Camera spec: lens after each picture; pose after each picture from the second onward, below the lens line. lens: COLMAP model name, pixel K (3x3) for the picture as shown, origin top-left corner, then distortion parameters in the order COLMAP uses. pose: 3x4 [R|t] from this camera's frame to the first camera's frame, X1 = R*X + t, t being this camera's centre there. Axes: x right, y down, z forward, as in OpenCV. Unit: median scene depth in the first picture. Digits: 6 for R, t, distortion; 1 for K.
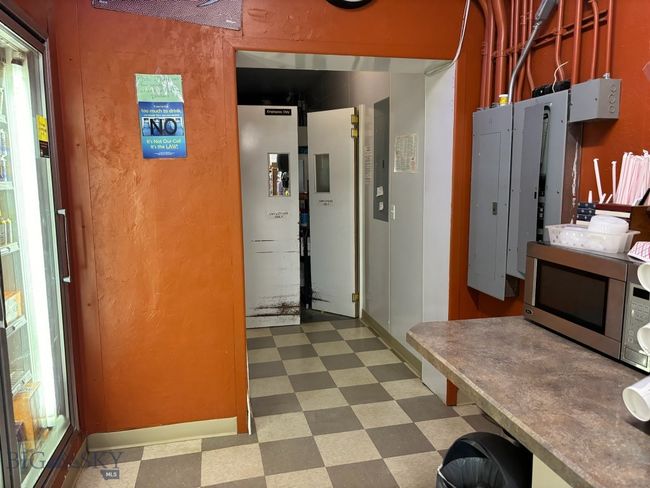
lens RADIAL K [[493.7, 0, 326.1], [0, 493.7, 241.6], [0, 0, 1]] dist [0.043592, 0.003649]
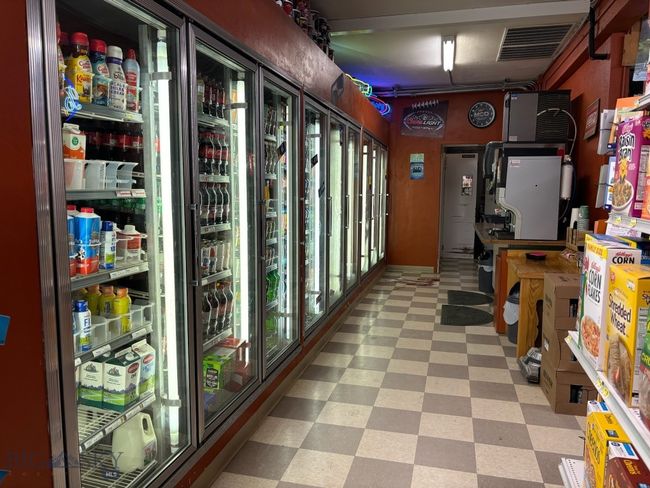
lens RADIAL K [[493.7, 0, 326.1], [0, 493.7, 244.8], [0, 0, 1]] dist [0.043592, 0.003649]
pose [[0.888887, 0.063247, -0.453739, 0.616487], [-0.073712, 0.997265, -0.005395, 0.307856], [0.452157, 0.038242, 0.891118, -2.046214]]
